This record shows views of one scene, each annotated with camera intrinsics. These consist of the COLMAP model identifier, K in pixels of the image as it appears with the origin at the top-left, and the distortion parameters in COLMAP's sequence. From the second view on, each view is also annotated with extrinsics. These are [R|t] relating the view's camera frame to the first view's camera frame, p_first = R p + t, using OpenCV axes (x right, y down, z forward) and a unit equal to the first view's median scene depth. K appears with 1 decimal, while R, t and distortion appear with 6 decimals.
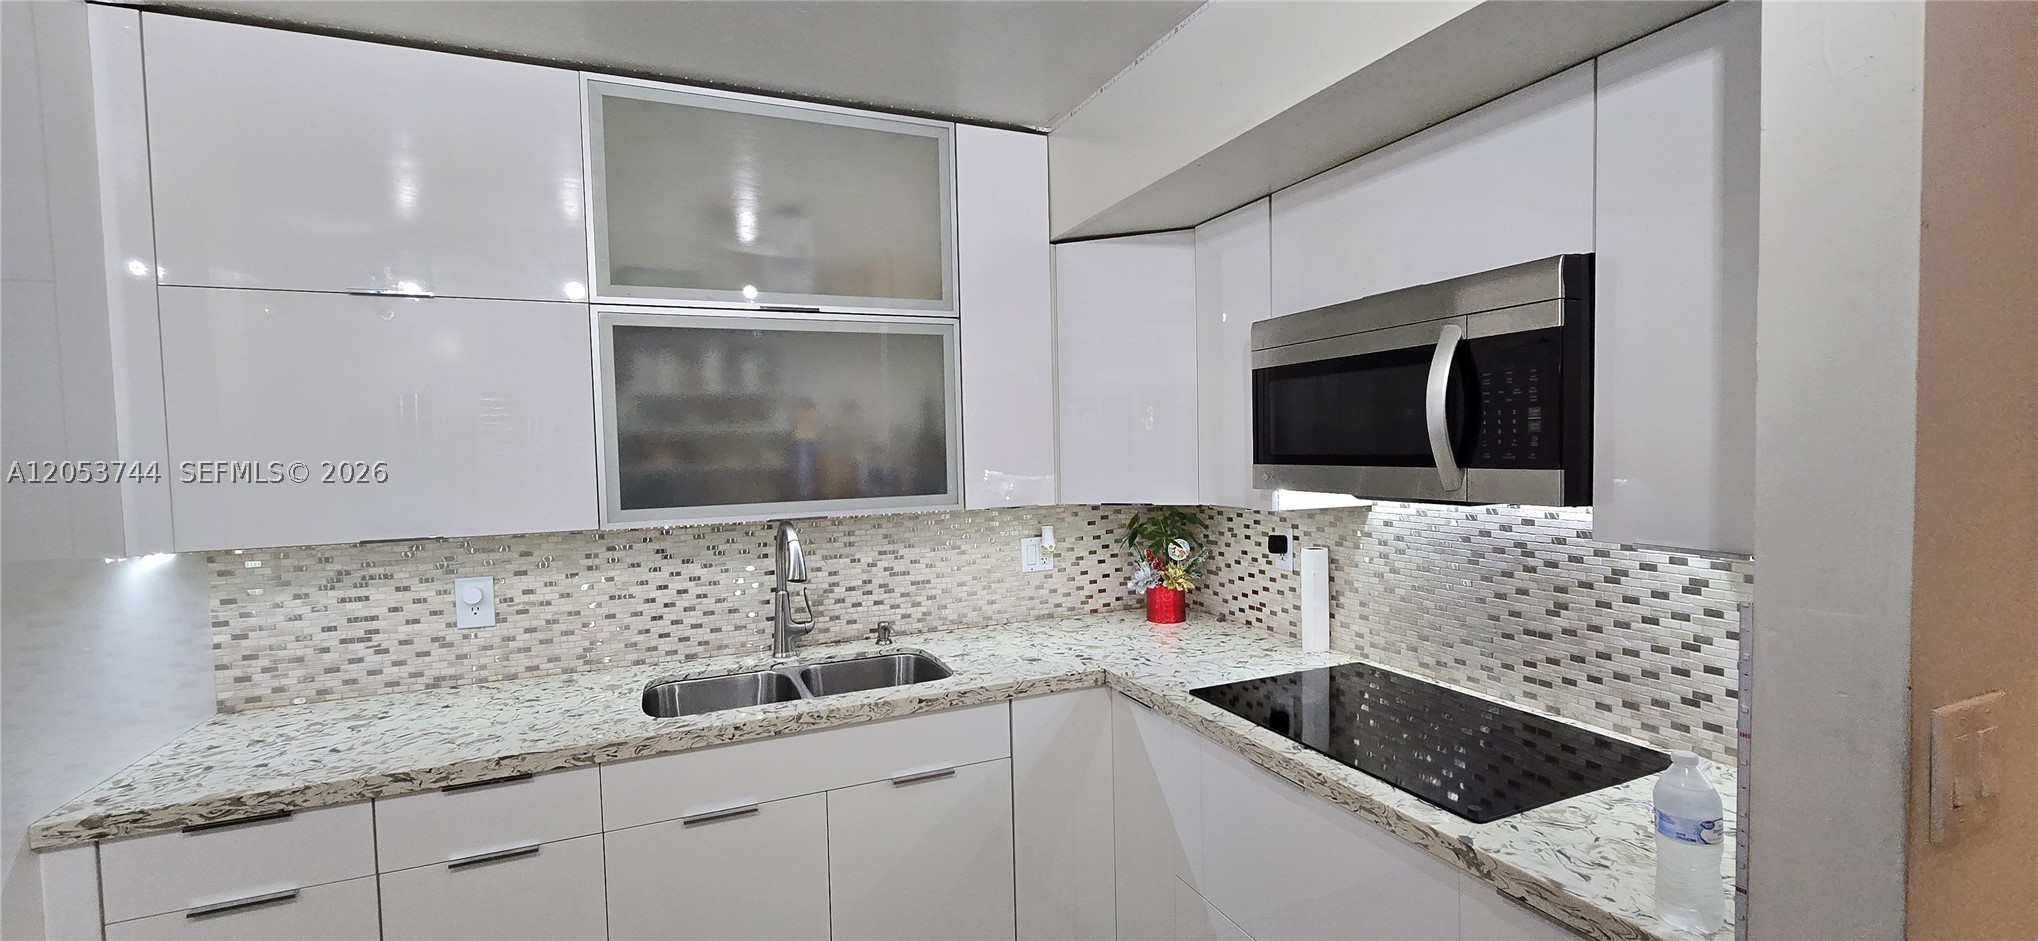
lens RADIAL K [[836.2, 0, 1027.0], [0, 836.2, 479.5], [0, 0, 1]] dist [-0.004499, 0.000454]
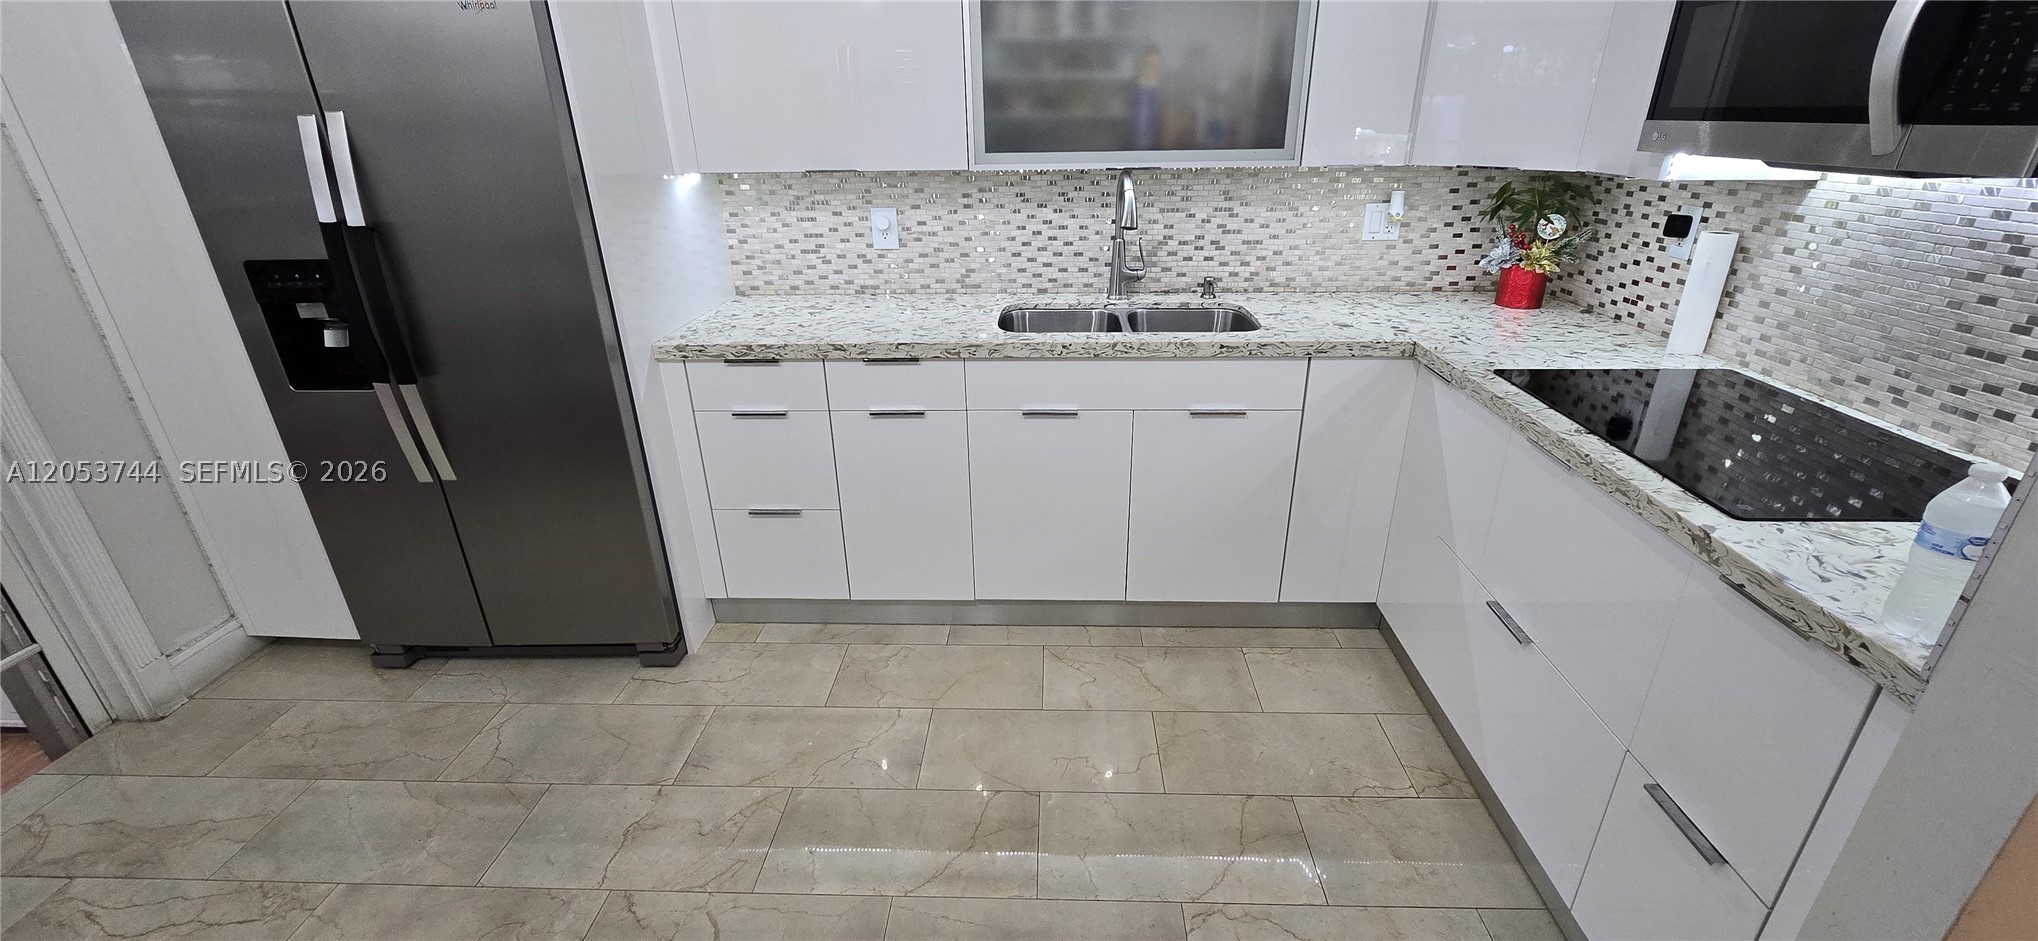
lens RADIAL K [[836.4, 0, 1029.1], [0, 836.4, 480.5], [0, 0, 1]] dist [-0.009321, 0.004649]
pose [[0.901251, 0.185779, -0.391450, 0.101786], [-0.025444, 0.924553, 0.380204, 0.013910], [0.432550, -0.332699, 0.837981, -0.091210]]
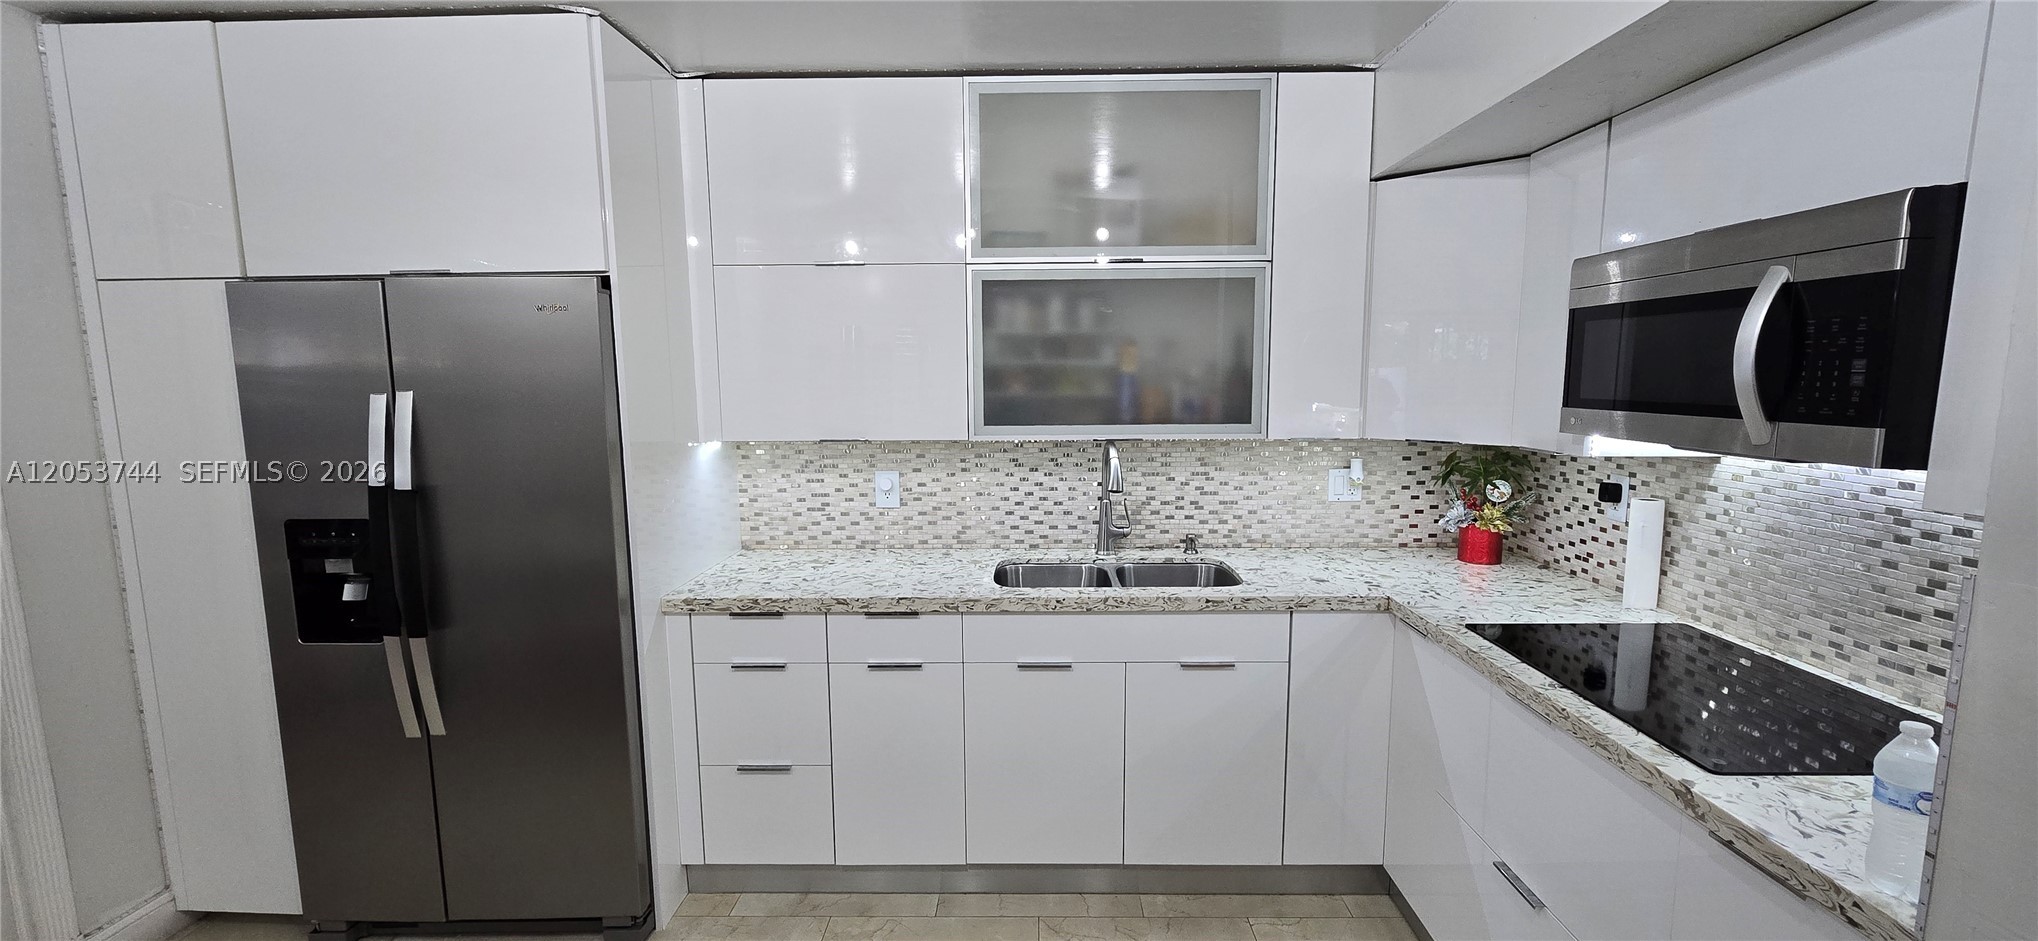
lens RADIAL K [[837.5, 0, 1029.3], [0, 837.5, 479.2], [0, 0, 1]] dist [-0.007659, 0.002949]
pose [[0.910686, 0.069463, -0.407216, 0.102909], [-0.031981, 0.994658, 0.098147, -0.010146], [0.411859, -0.076358, 0.908043, -0.140946]]
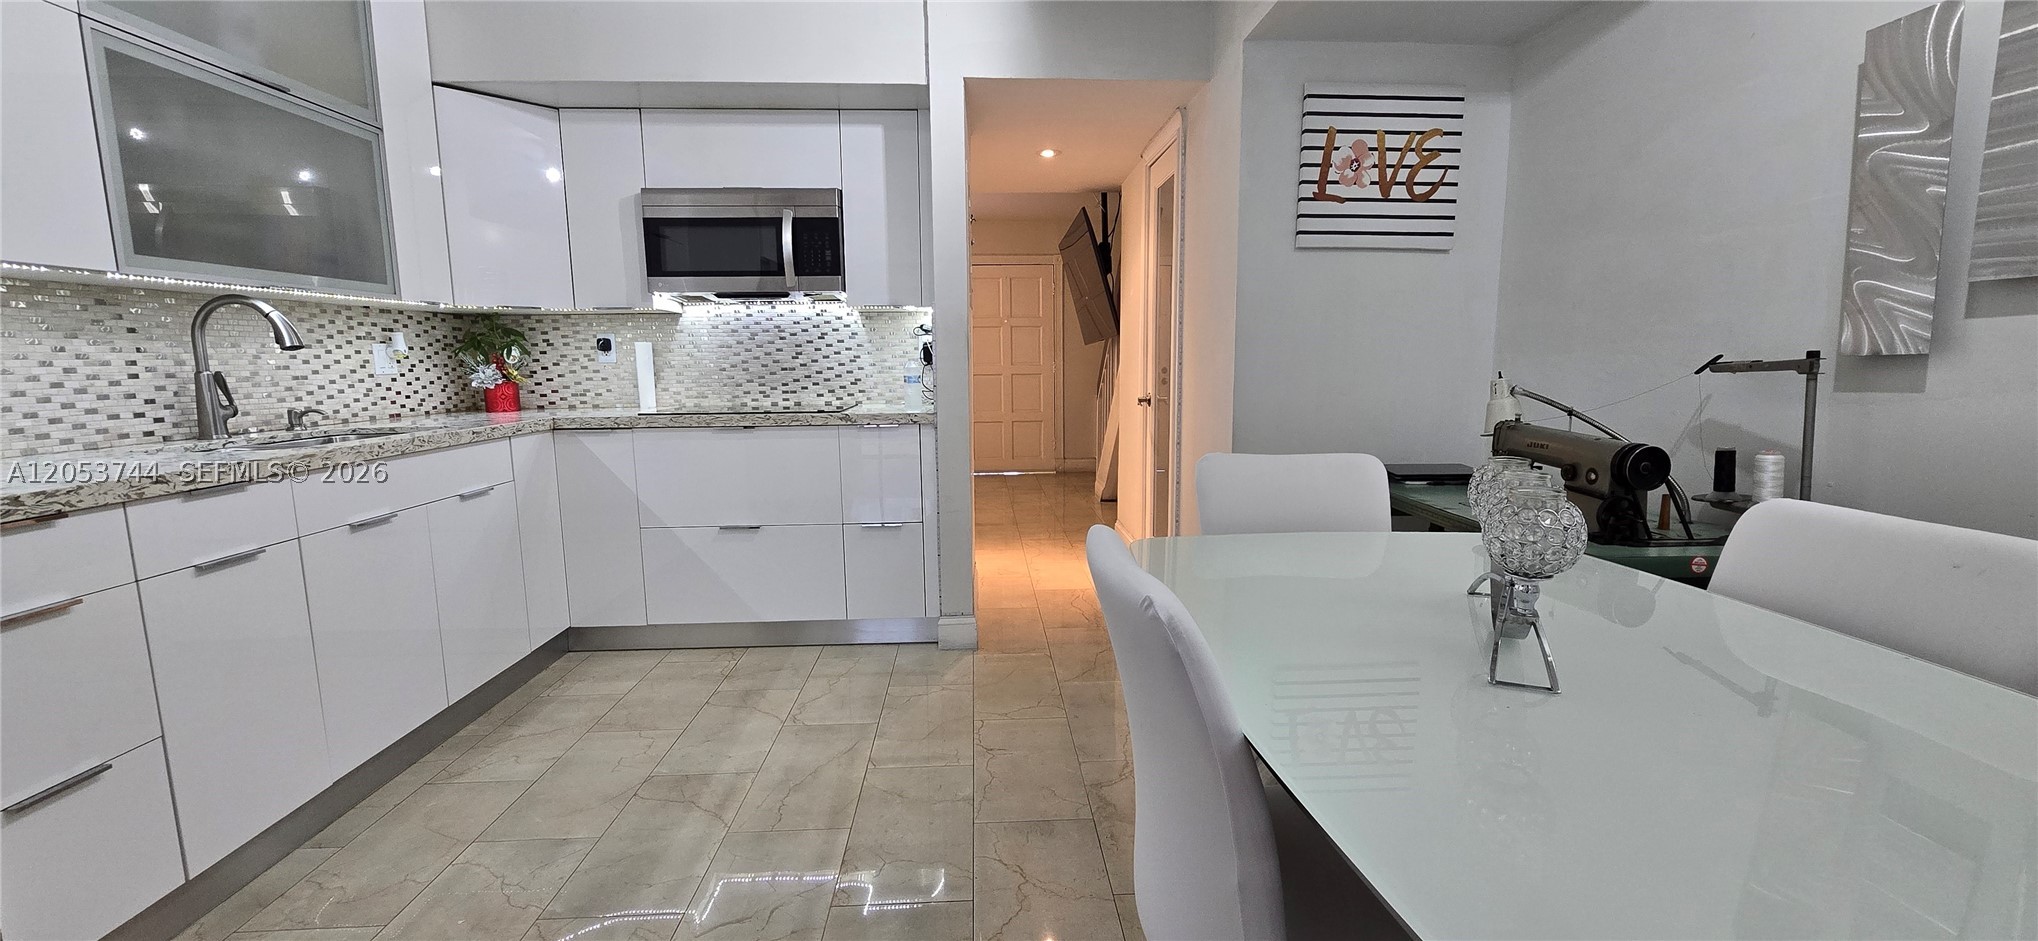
lens RADIAL K [[827.8, 0, 1026.7], [0, 827.8, 469.1], [0, 0, 1]] dist [-0.001472, -0.000176]
pose [[0.348986, -0.108701, 0.930802, -0.974120], [0.042032, 0.994066, 0.100330, 0.213789], [-0.936185, 0.004109, 0.351484, -0.250083]]
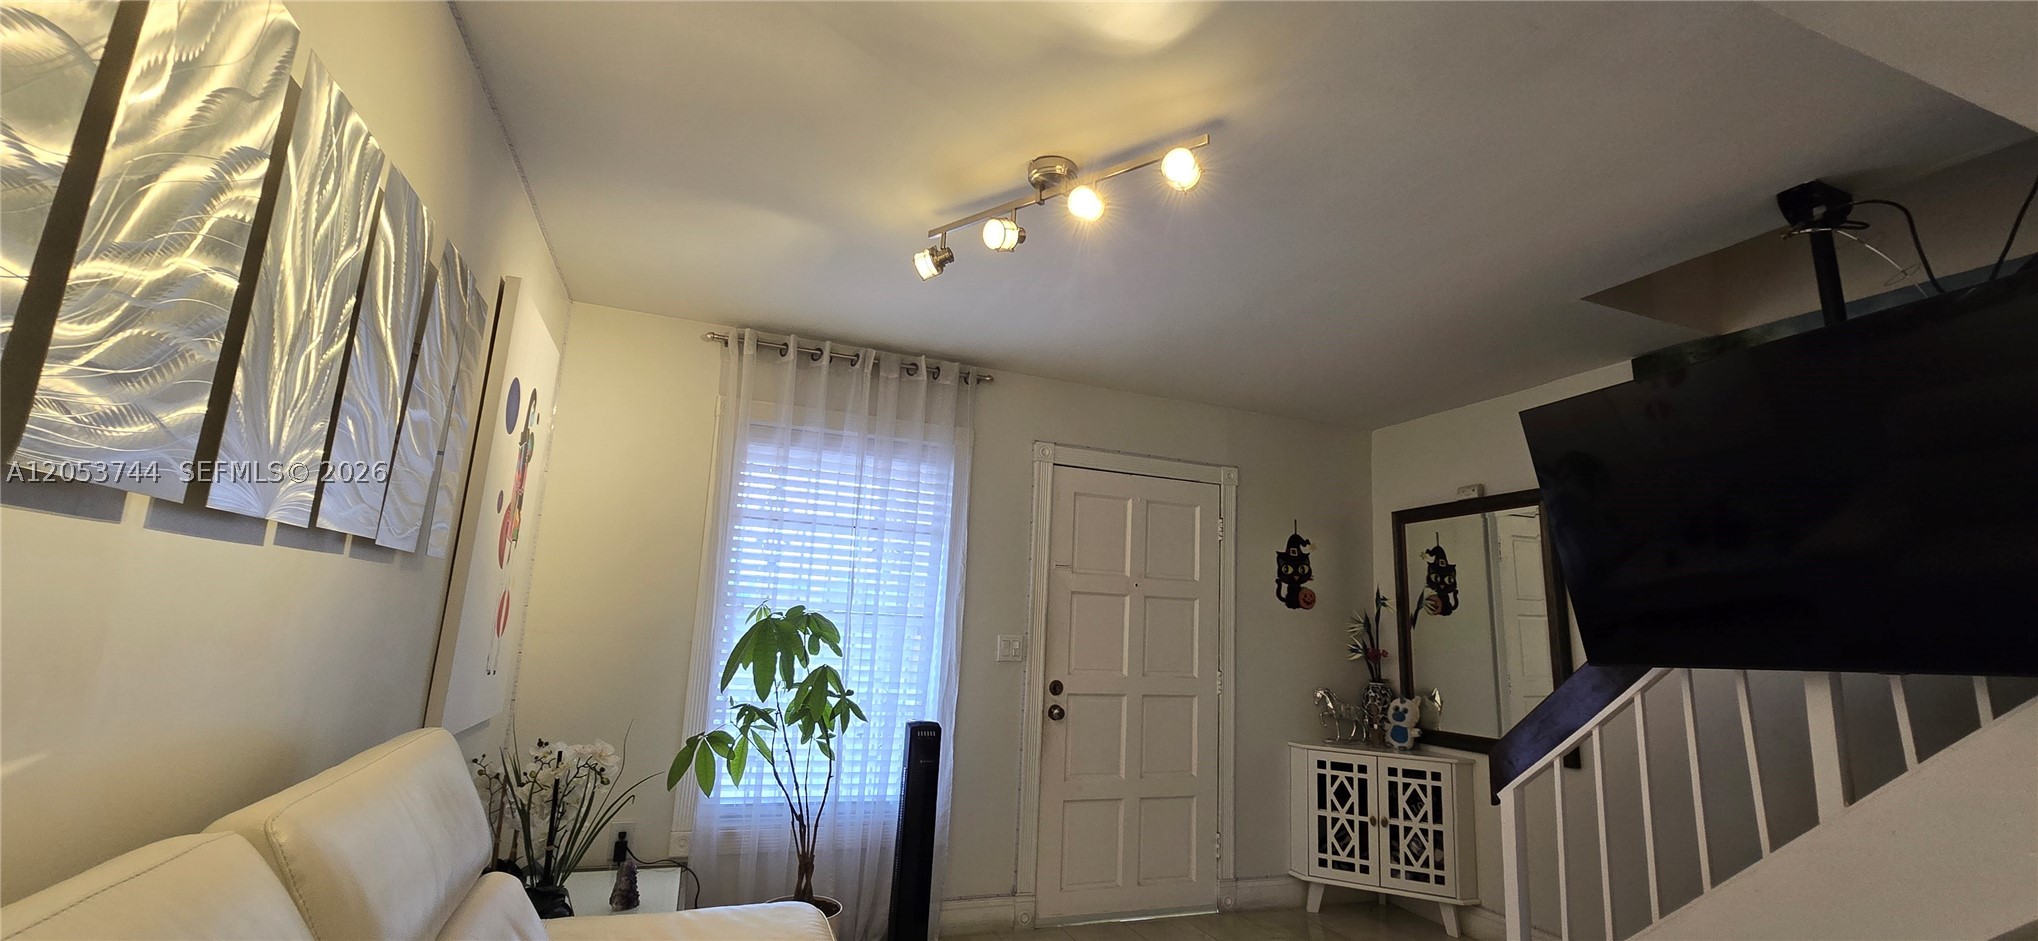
lens RADIAL K [[833.6, 0, 1027.1], [0, 833.6, 477.1], [0, 0, 1]] dist [-0.002527, -0.000129]
pose [[0.046430, 0.200944, 0.978502, 0.753185], [-0.003415, 0.979584, -0.201005, 0.052851], [-0.998916, 0.005991, 0.046169, 1.380067]]
